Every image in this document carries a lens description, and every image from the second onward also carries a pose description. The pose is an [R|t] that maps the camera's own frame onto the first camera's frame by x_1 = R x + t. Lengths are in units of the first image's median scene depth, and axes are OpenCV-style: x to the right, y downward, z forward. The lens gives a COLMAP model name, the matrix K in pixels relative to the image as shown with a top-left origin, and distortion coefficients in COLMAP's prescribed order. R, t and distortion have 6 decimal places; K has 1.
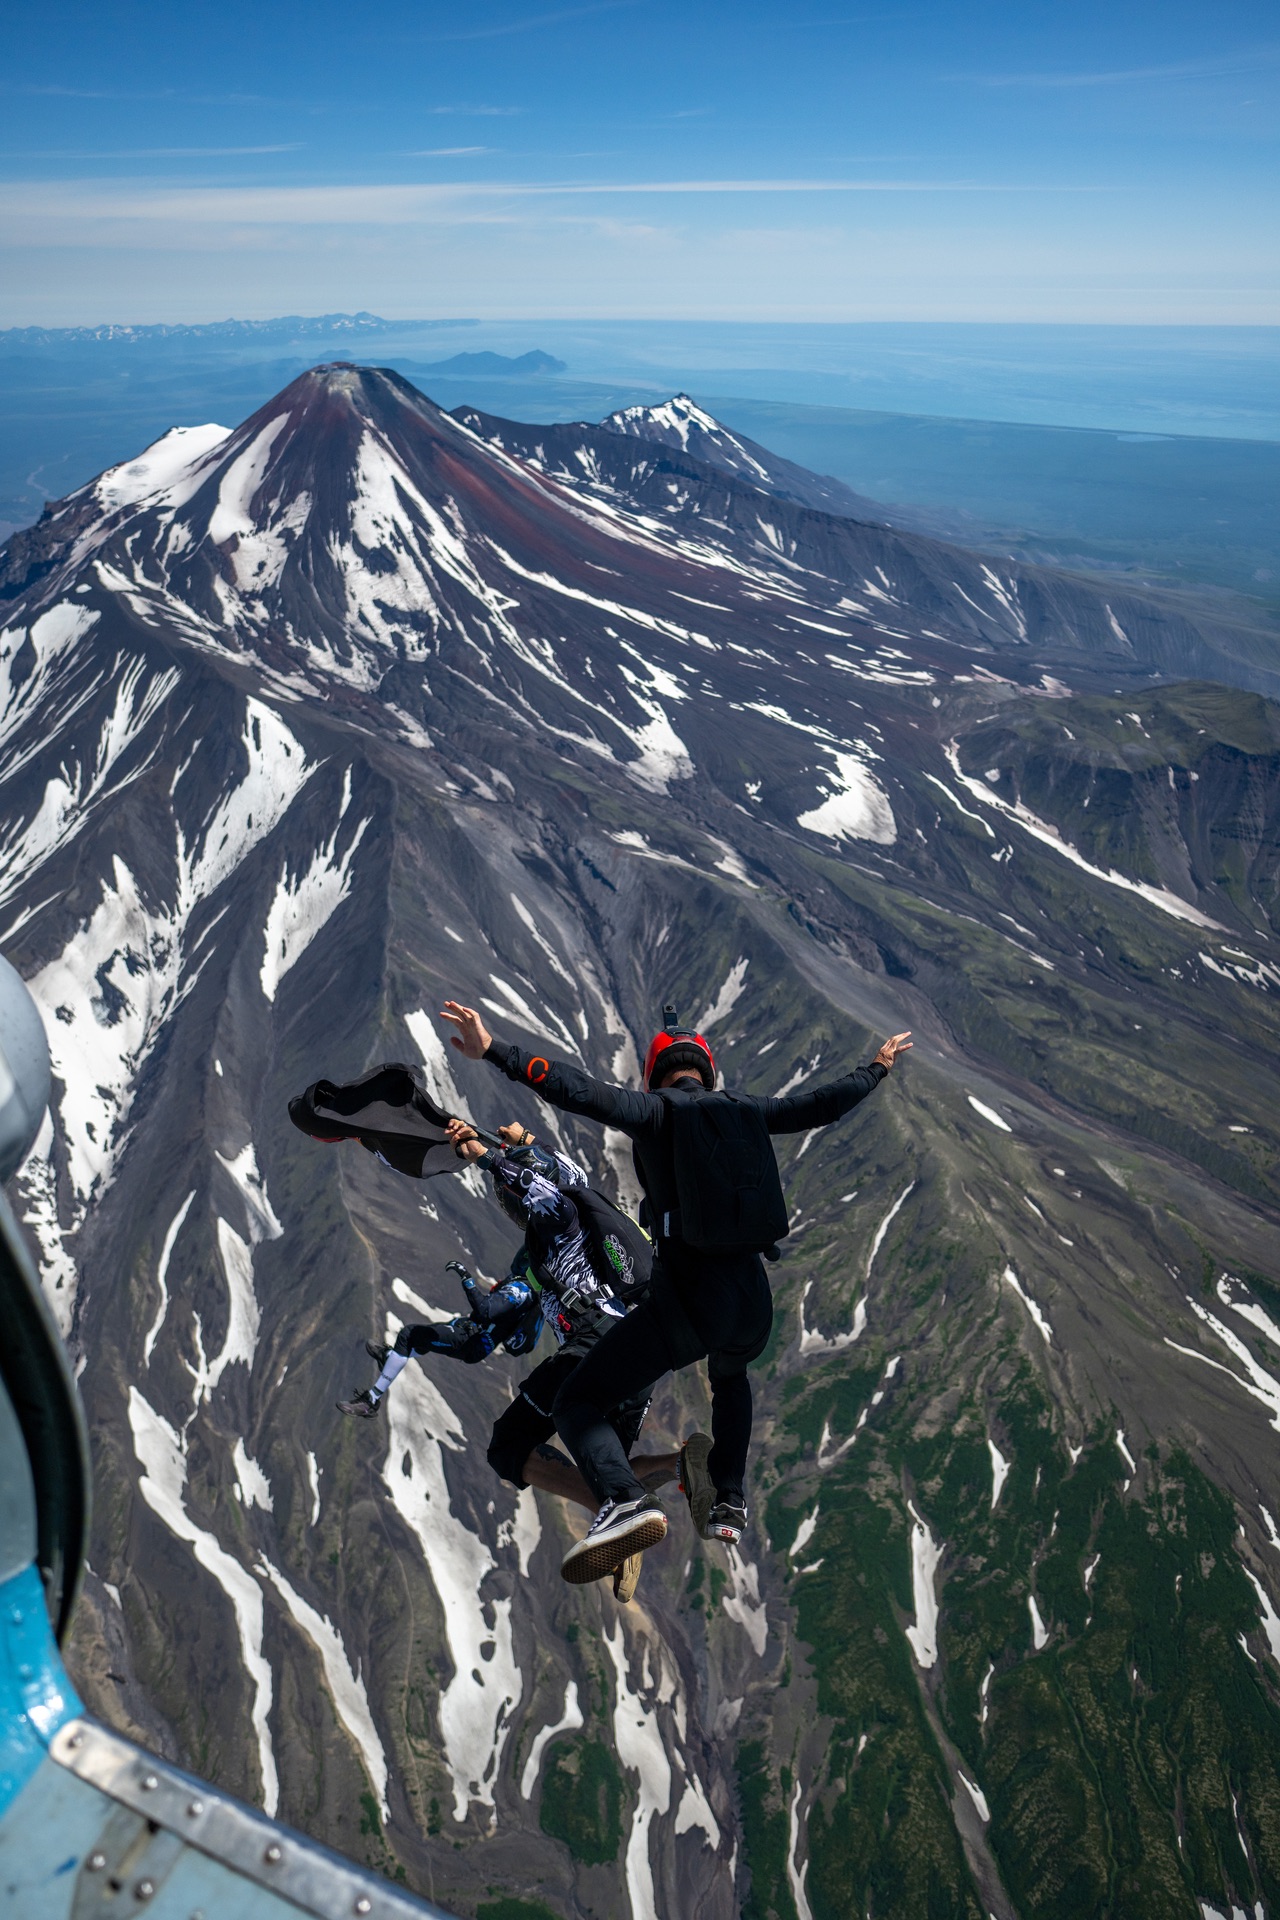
lens RADIAL K [[1165.5, 0, 596.5], [0, 1165.5, 996.3], [0, 0, 1]] dist [0.007747, 0.000709]
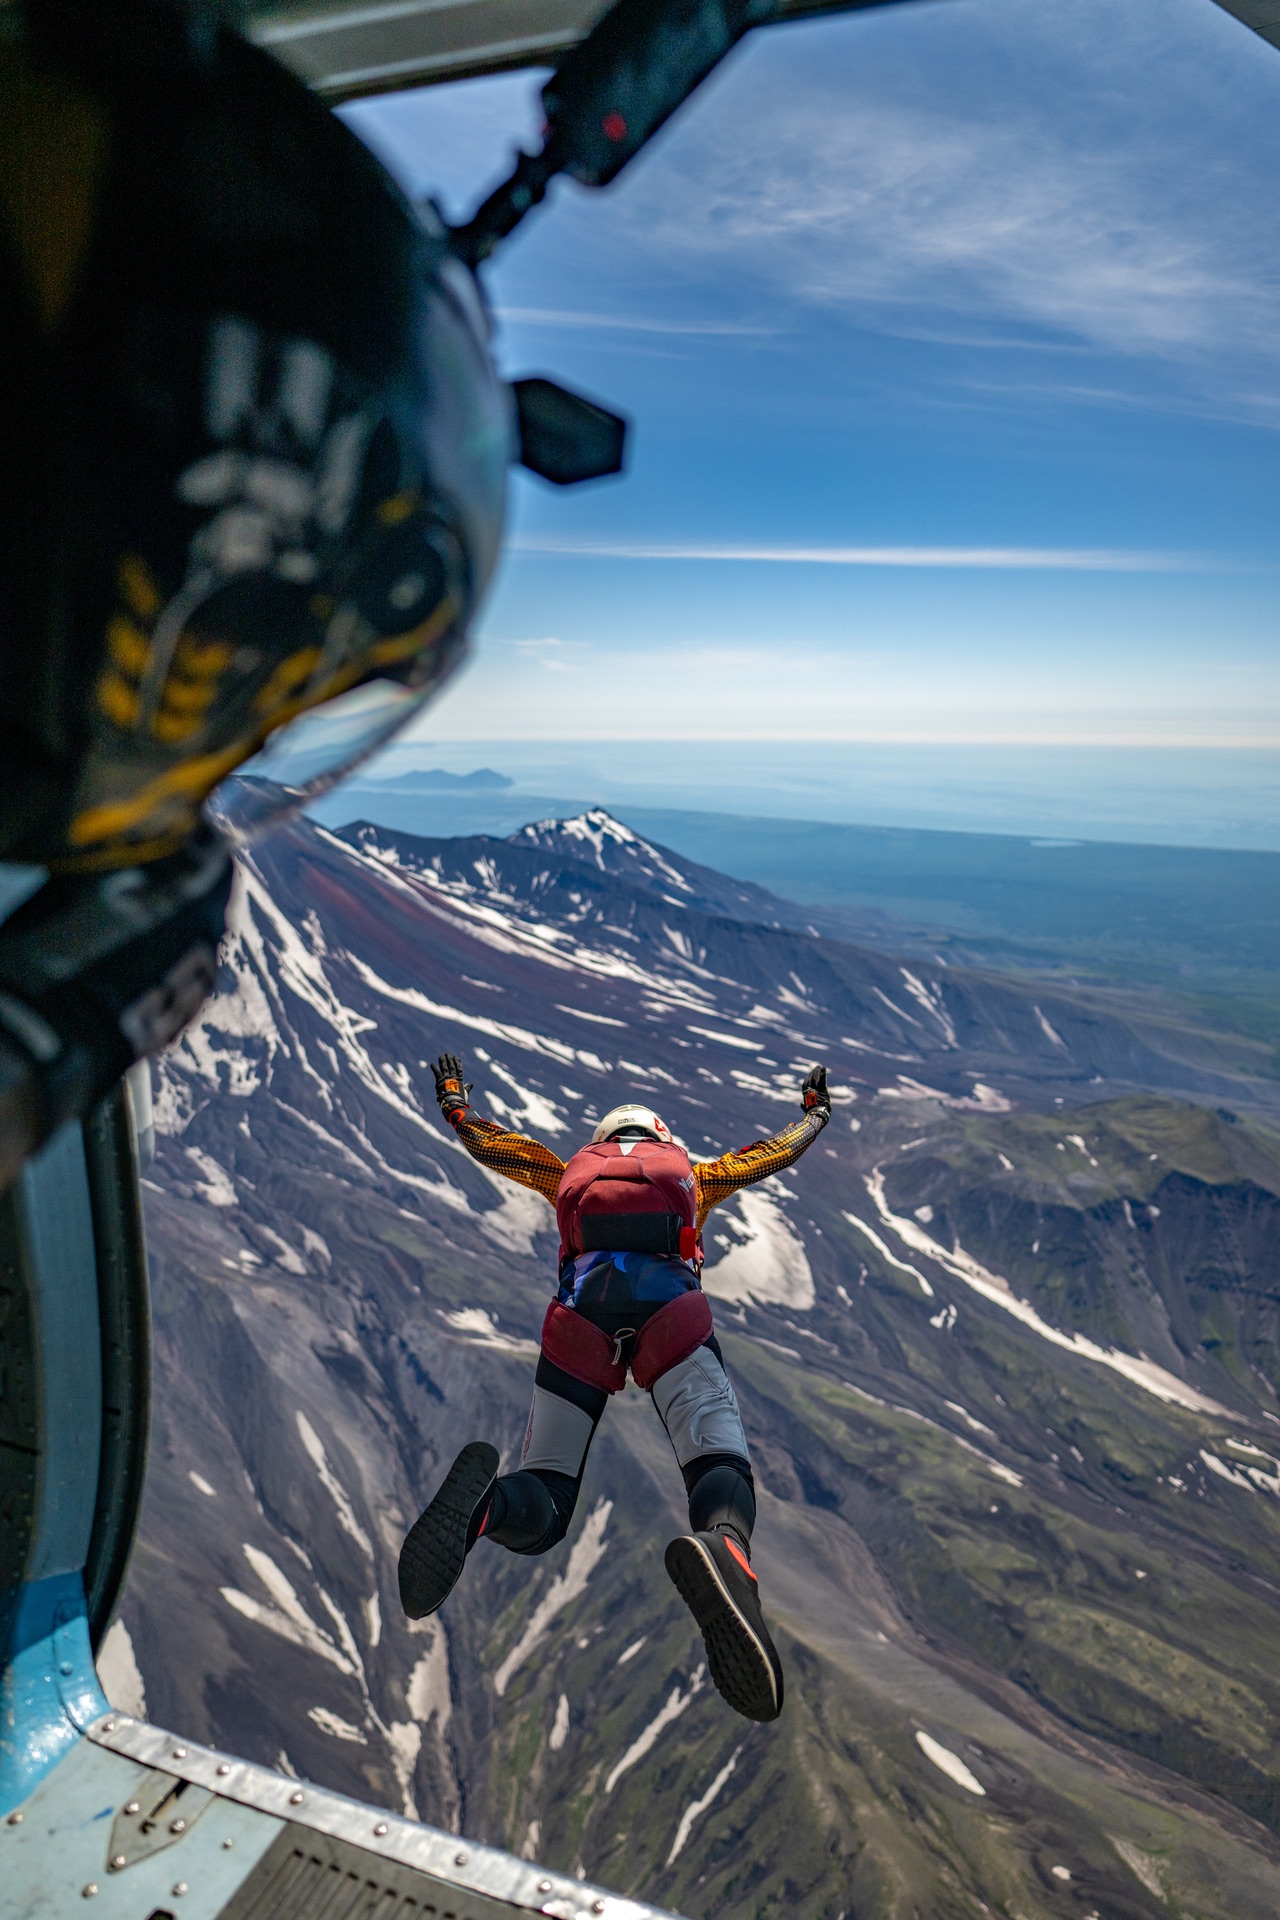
lens RADIAL K [[1165.2, 0, 661.6], [0, 1165.2, 937.3], [0, 0, 1]] dist [0.005101, 0.002963]
pose [[0.997799, -0.008811, 0.065723, 0.107923], [0.031461, 0.935381, -0.352238, -0.096742], [-0.058372, 0.353531, 0.933600, 0.169363]]
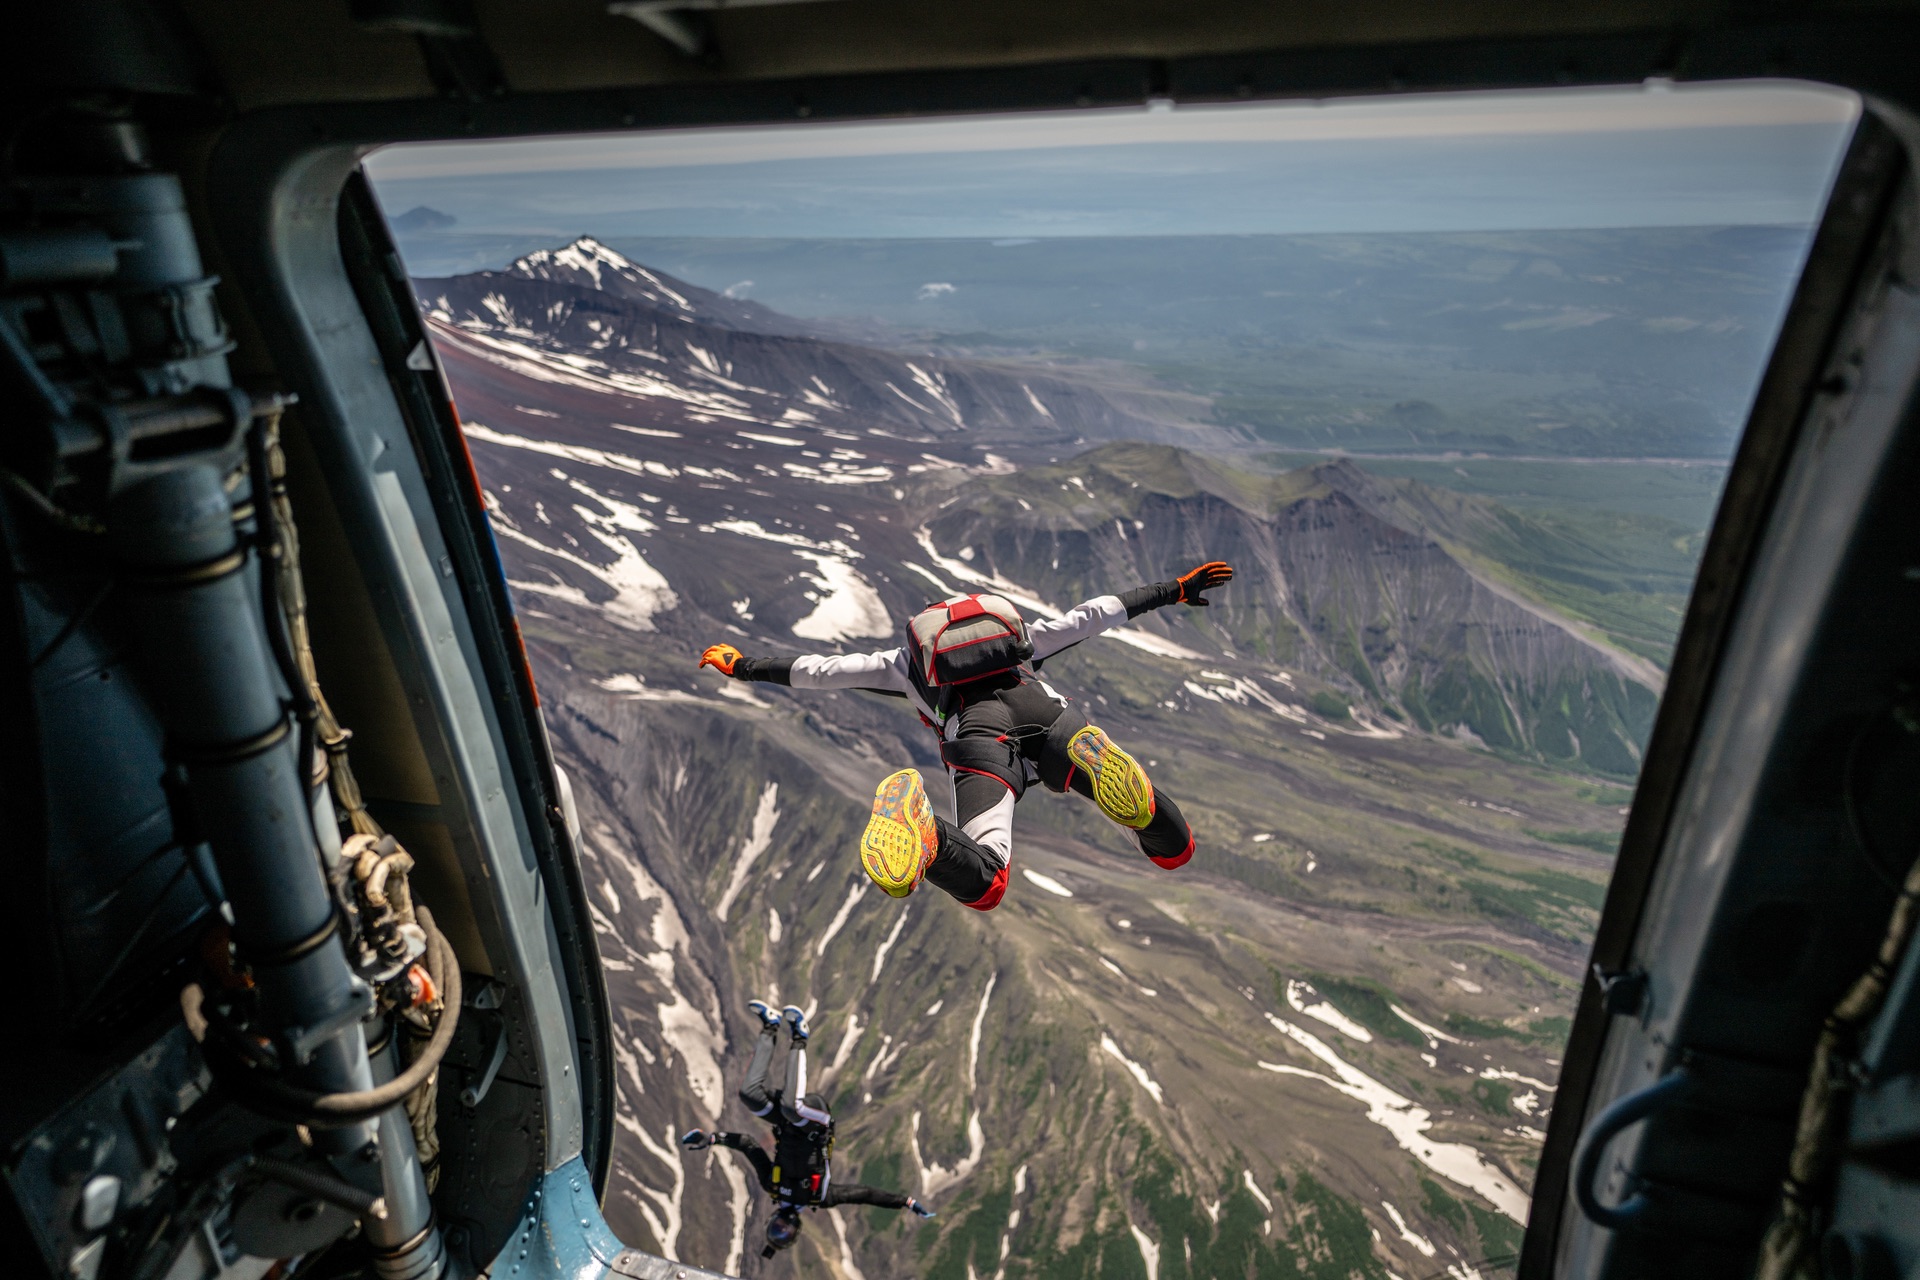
lens RADIAL K [[1165.5, 0, 955.8], [0, 1165.5, 637.9], [0, 0, 1]] dist [0.007747, 0.000709]
pose [[0.933391, -0.184908, 0.307556, -0.002993], [0.225374, 0.968980, -0.101414, -0.015936], [-0.279263, 0.163974, 0.946110, 0.038491]]
